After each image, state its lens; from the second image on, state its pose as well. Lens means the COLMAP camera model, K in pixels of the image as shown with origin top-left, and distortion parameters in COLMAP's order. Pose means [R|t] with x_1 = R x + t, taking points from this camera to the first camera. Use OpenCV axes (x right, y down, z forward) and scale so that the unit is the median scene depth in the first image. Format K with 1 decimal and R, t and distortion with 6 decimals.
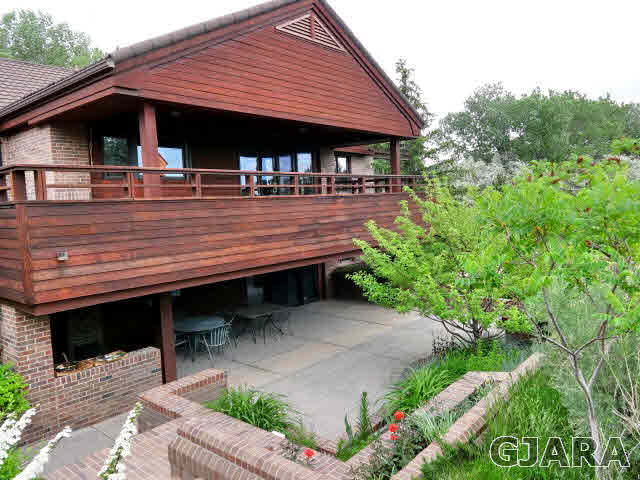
lens RADIAL K [[500.8, 0, 320.0], [0, 500.8, 240.0], [0, 0, 1]] dist [-0.000639, 0.001691]
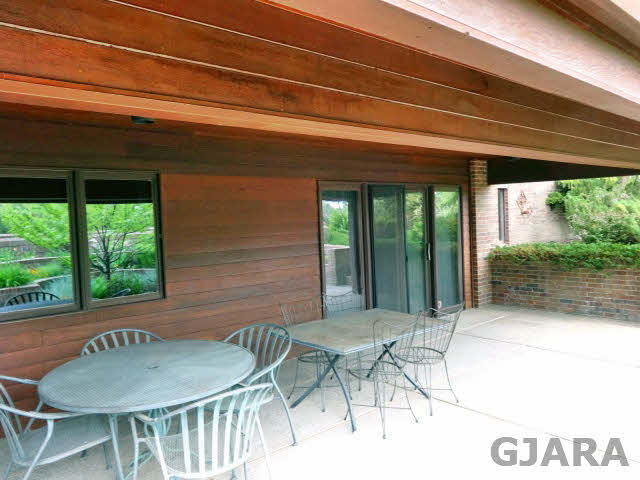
lens RADIAL K [[500.8, 0, 320.0], [0, 500.8, 240.0], [0, 0, 1]] dist [-0.000639, 0.001691]
pose [[0.988806, 0.015882, -0.148361, -0.099107], [-0.018826, 0.999652, -0.018465, 0.085798], [0.148016, 0.021052, 0.988761, 0.645487]]
